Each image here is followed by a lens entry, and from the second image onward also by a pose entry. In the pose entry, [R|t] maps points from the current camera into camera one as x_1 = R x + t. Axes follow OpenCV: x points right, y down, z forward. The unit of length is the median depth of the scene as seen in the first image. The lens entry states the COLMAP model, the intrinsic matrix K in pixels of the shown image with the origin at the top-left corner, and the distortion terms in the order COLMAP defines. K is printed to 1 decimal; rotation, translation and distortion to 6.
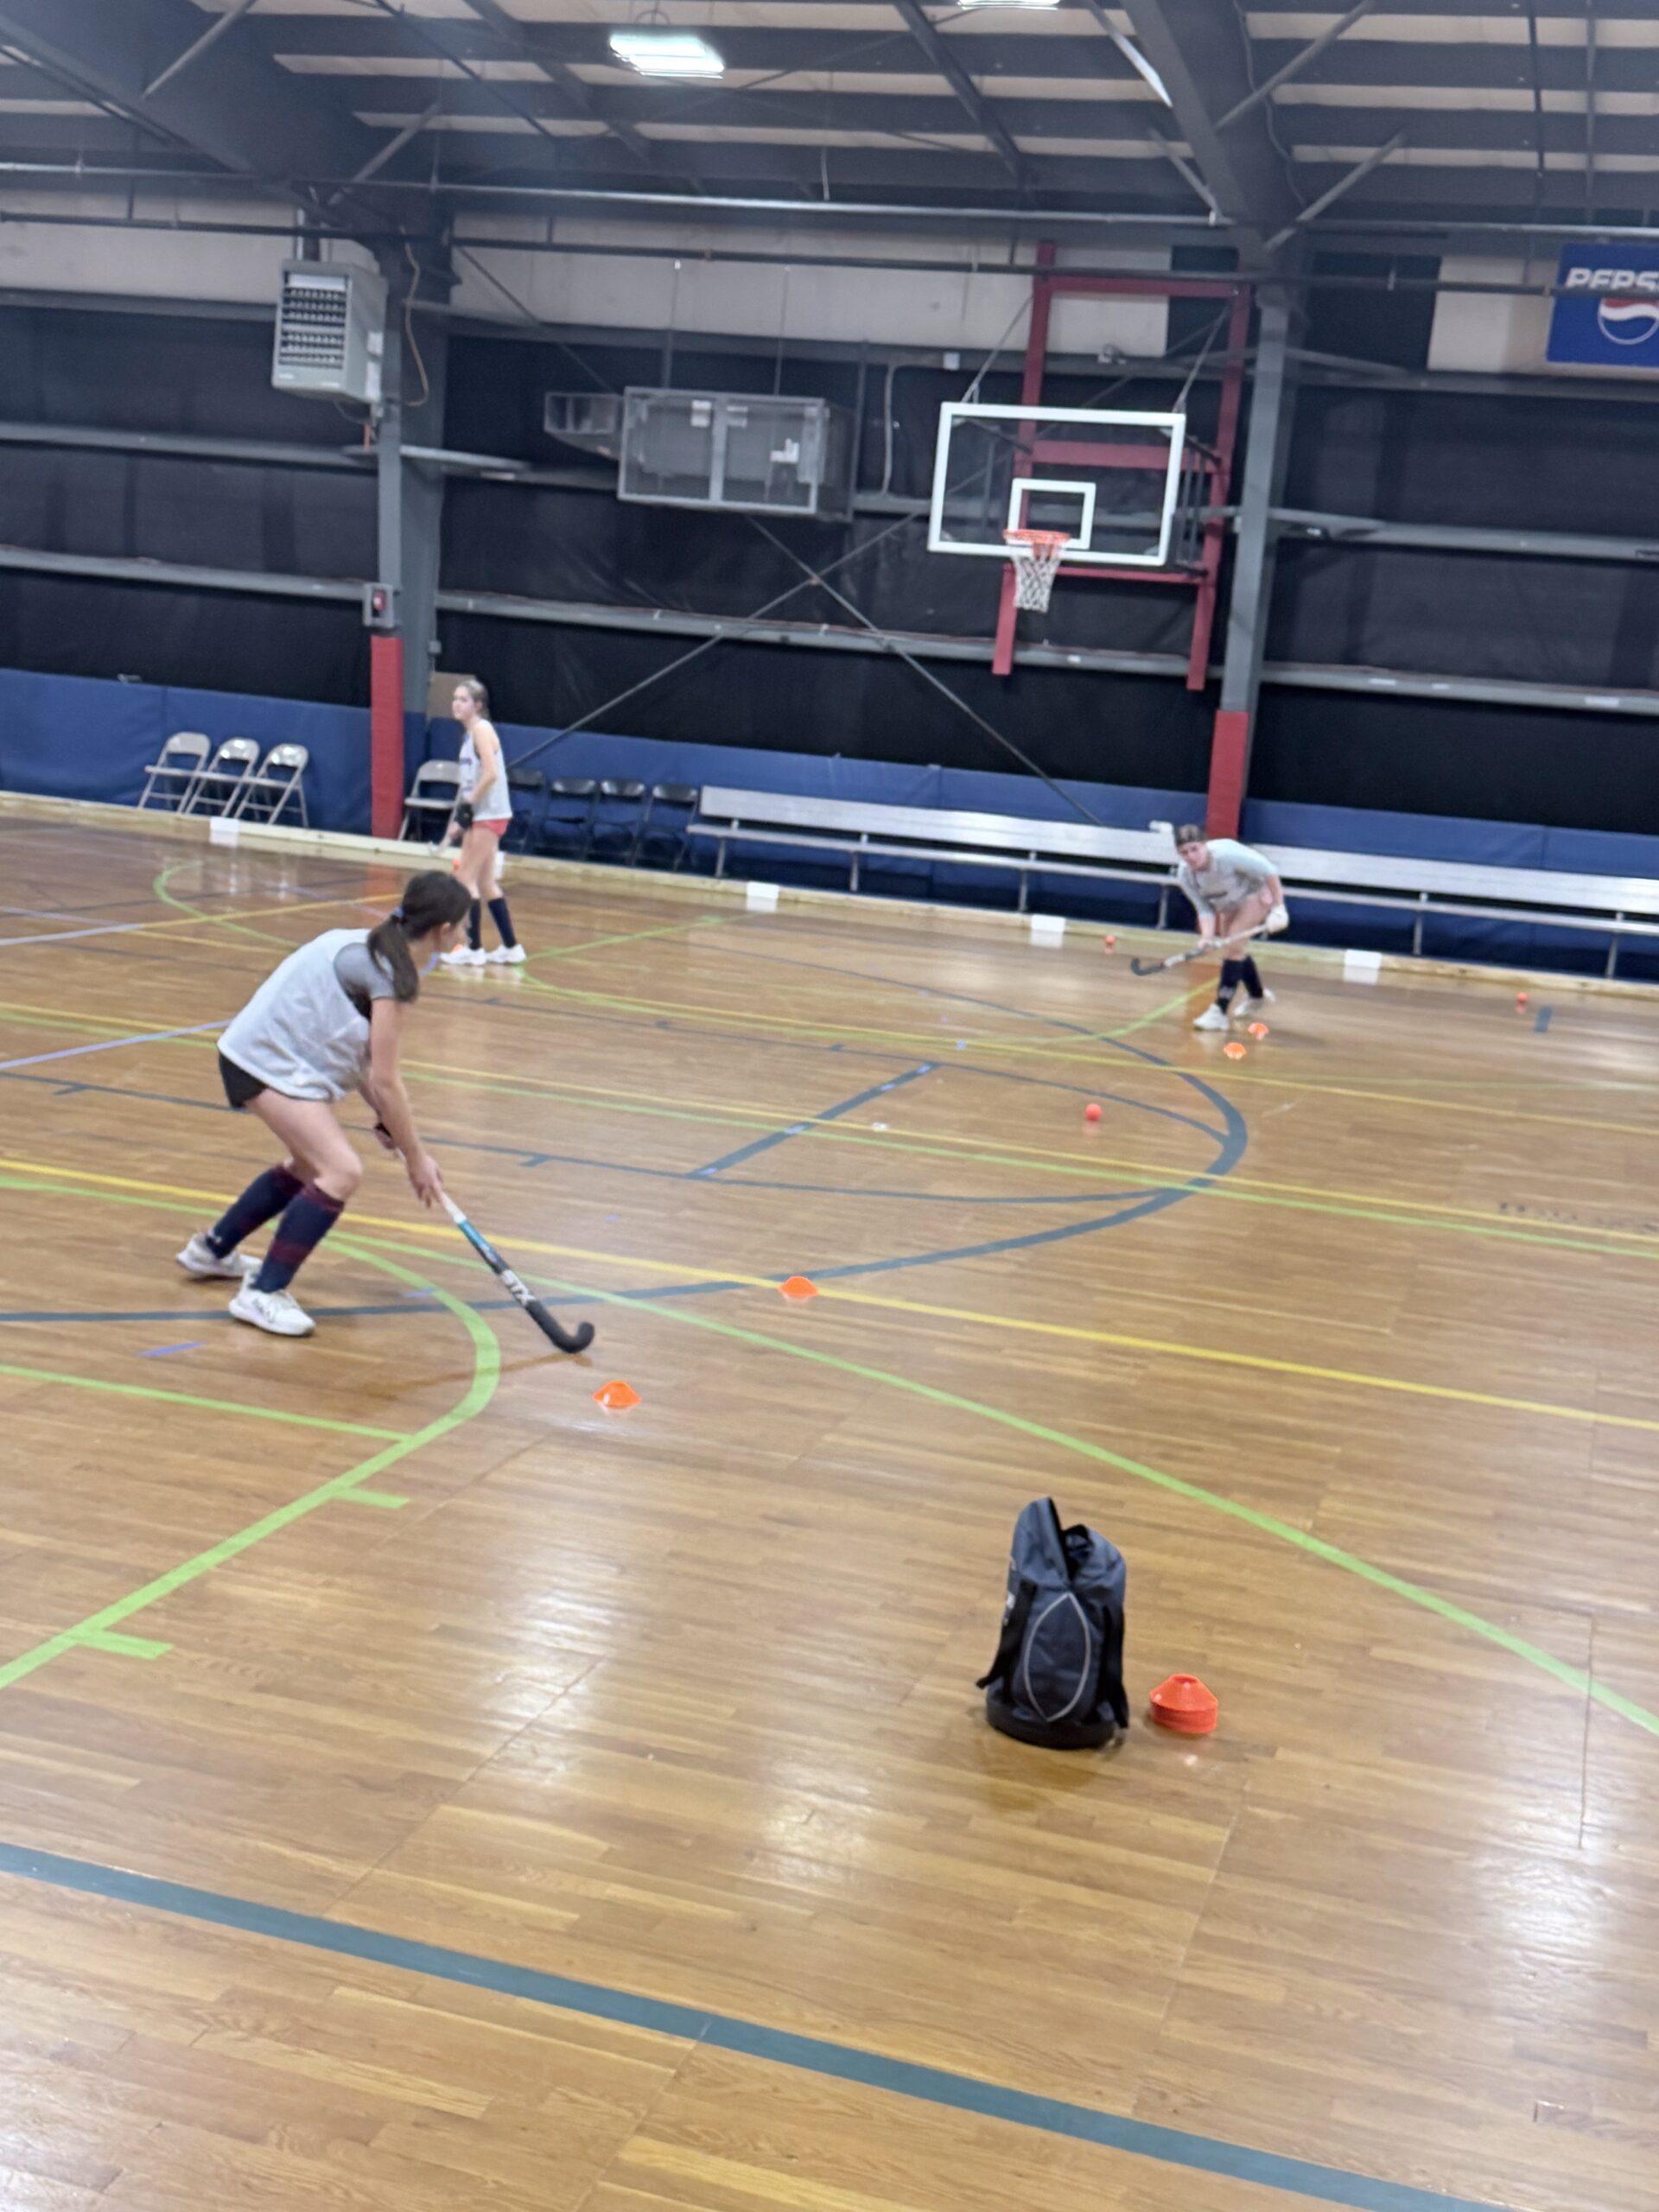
lens RADIAL K [[2637.0, 0, 829.5], [0, 2637.0, 1106.0], [0, 0, 1]] dist [0.176887, -0.026894]
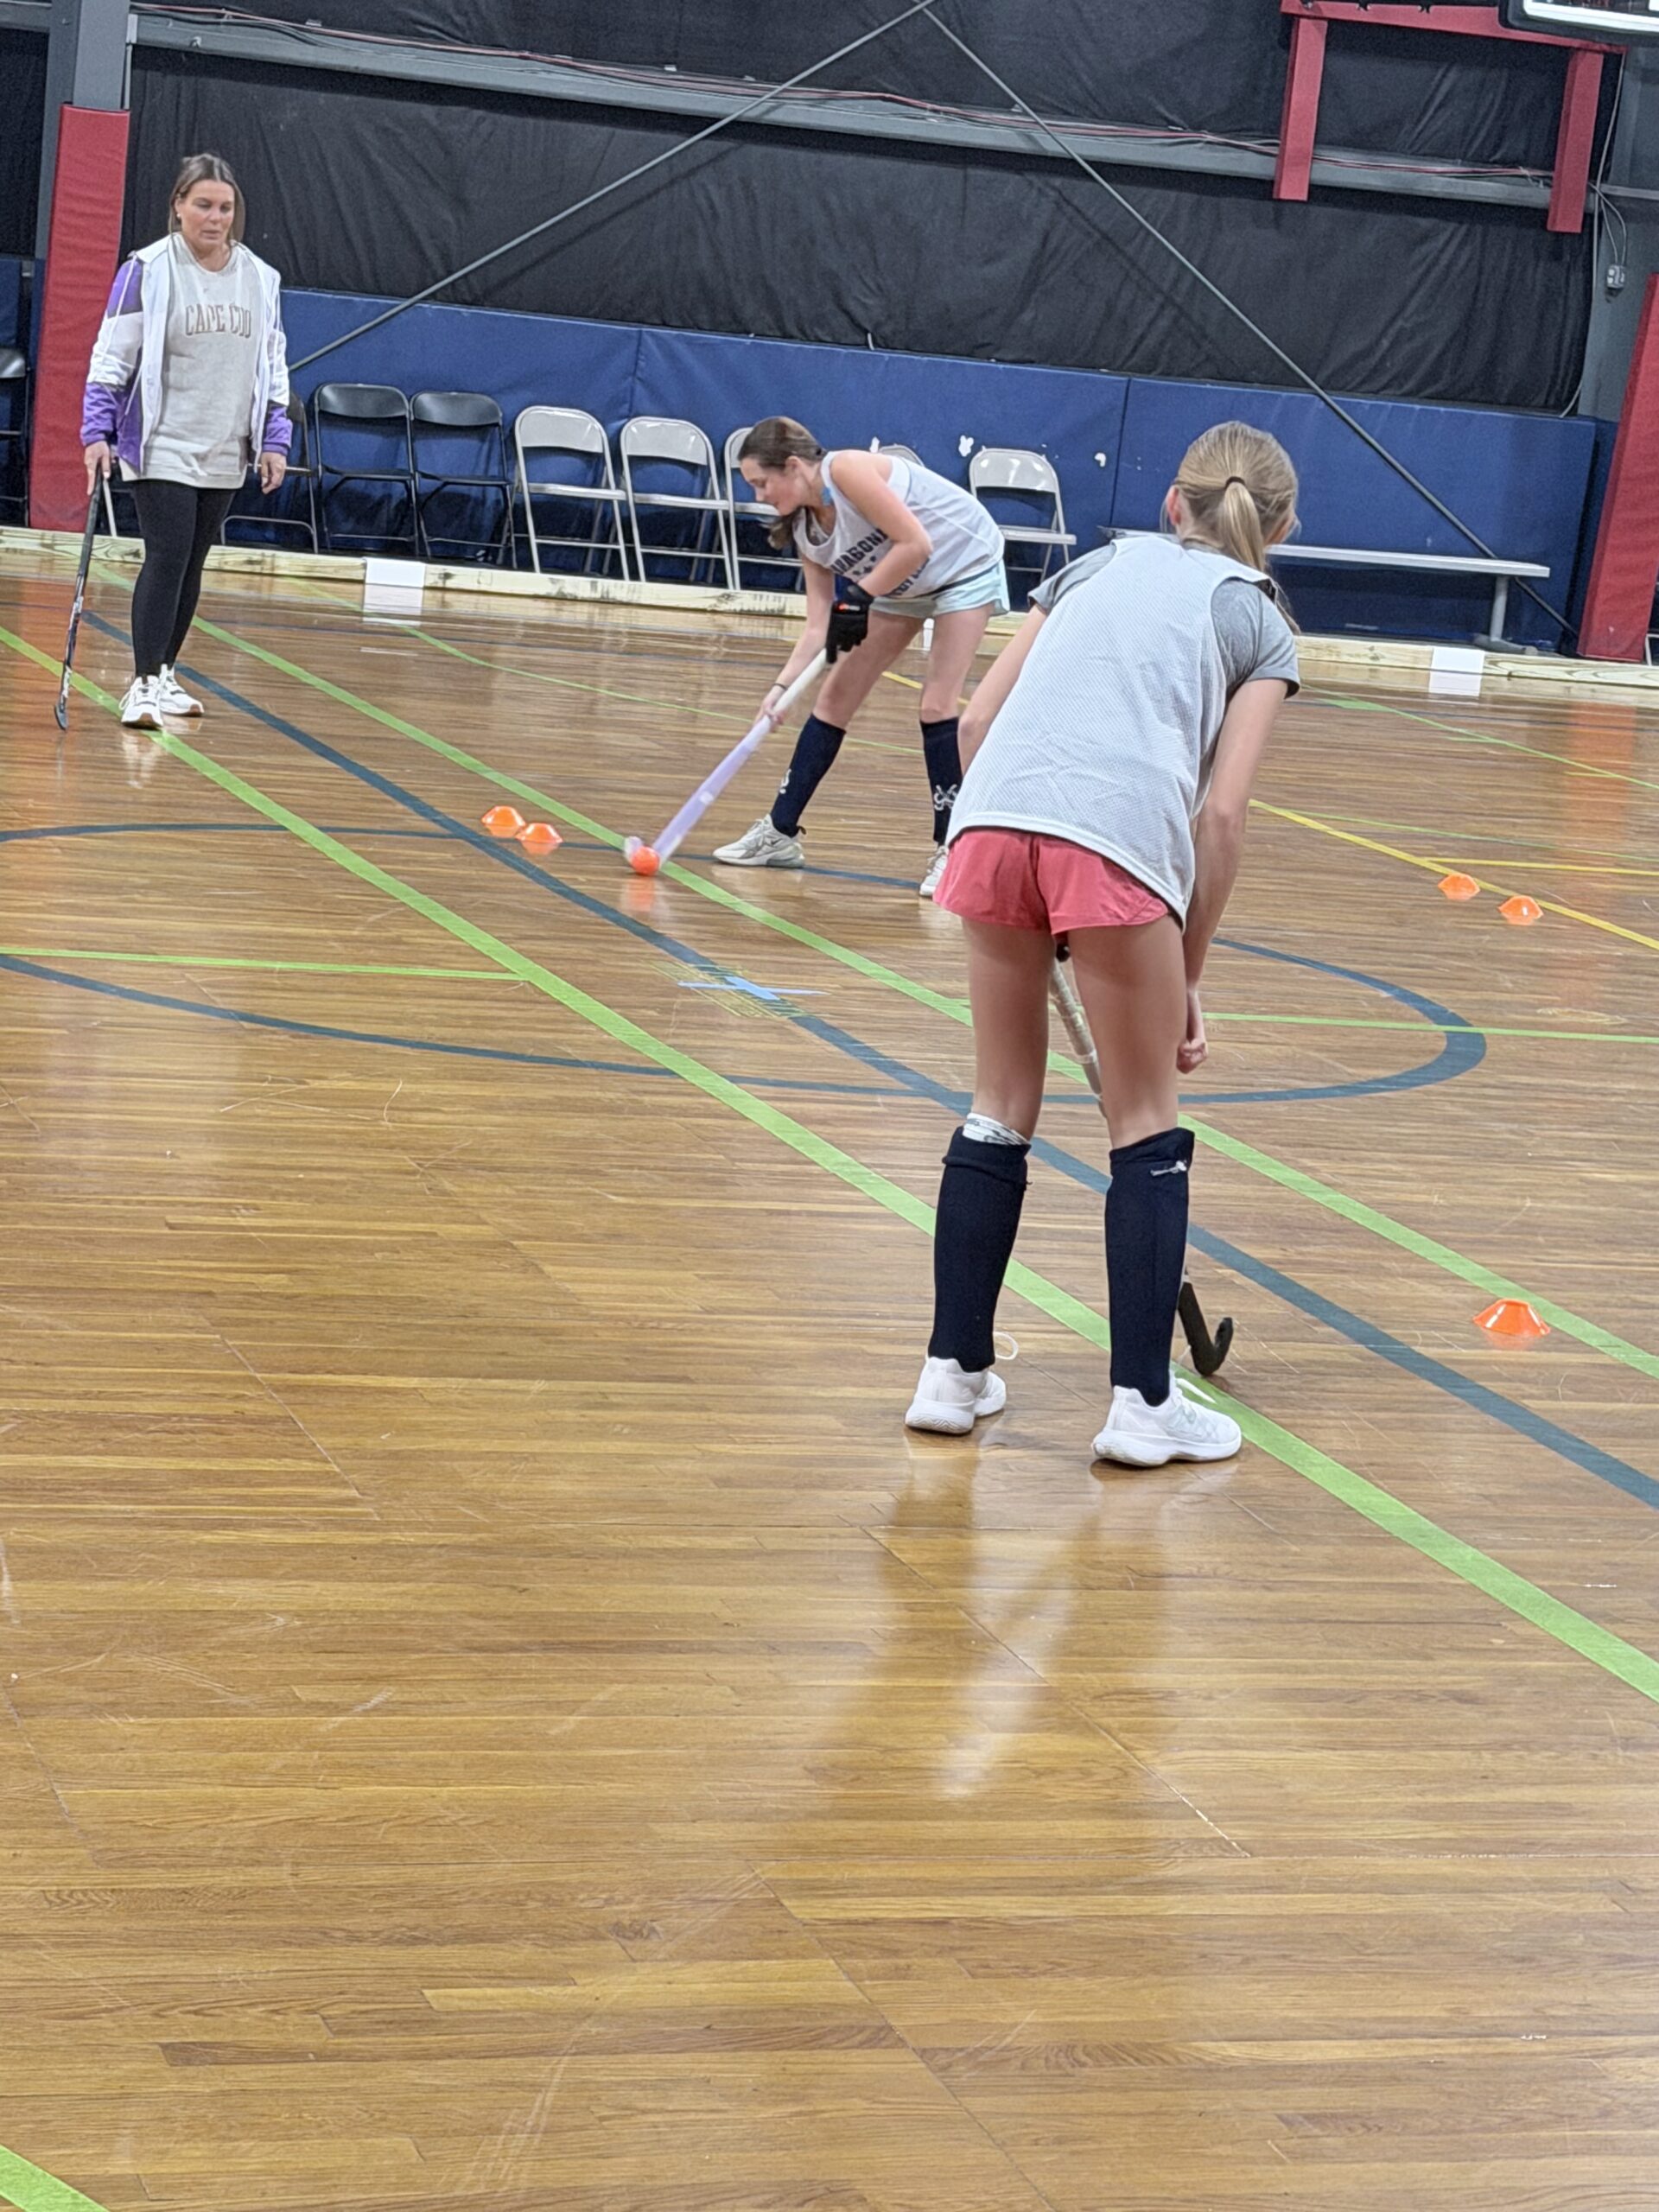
lens RADIAL K [[5004.7, 0, 829.5], [0, 5004.7, 1106.0], [0, 0, 1]] dist [0.143824, 0.483384]
pose [[0.813293, -0.099843, 0.573225, -0.626300], [0.059559, 0.994278, 0.088679, -0.076042], [-0.578799, -0.037981, 0.814586, 0.201489]]
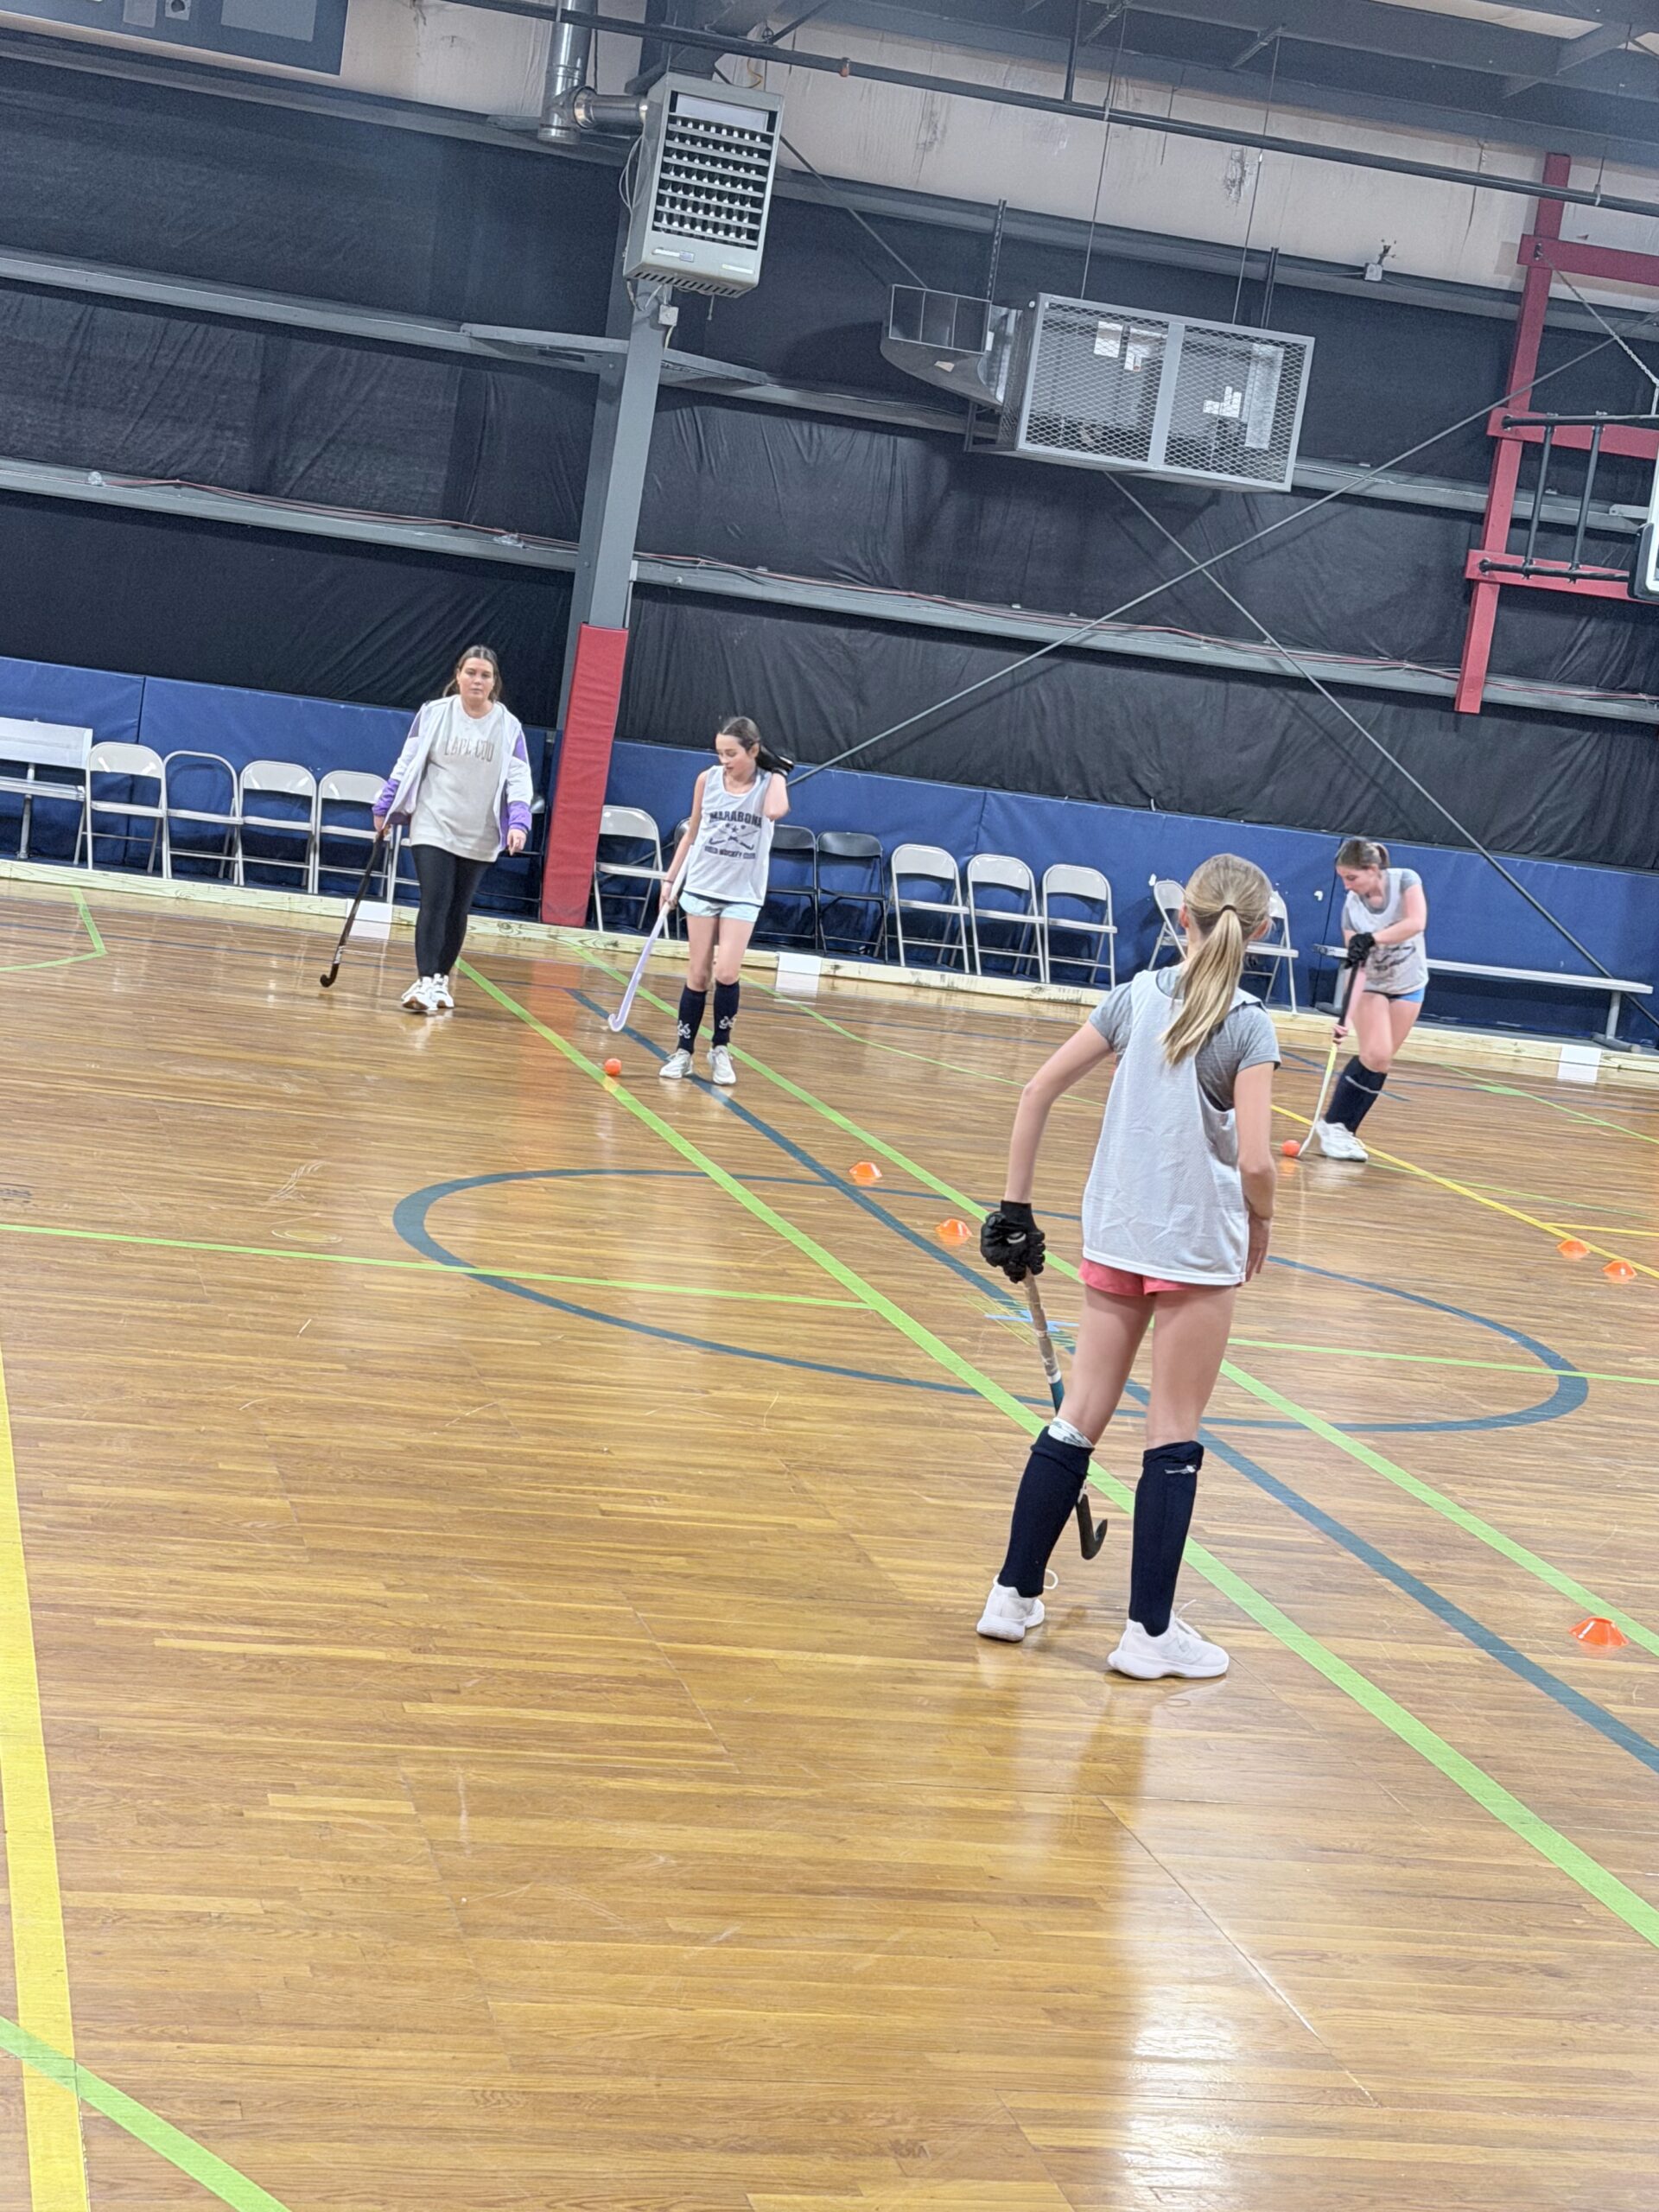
lens RADIAL K [[3647.2, 0, 829.5], [0, 3647.2, 1106.0], [0, 0, 1]] dist [0.192805, -0.143256]
pose [[0.857719, -0.032881, 0.513066, -0.623097], [0.019825, 0.999326, 0.030901, -0.088984], [-0.513736, -0.016333, 0.857793, 0.202889]]
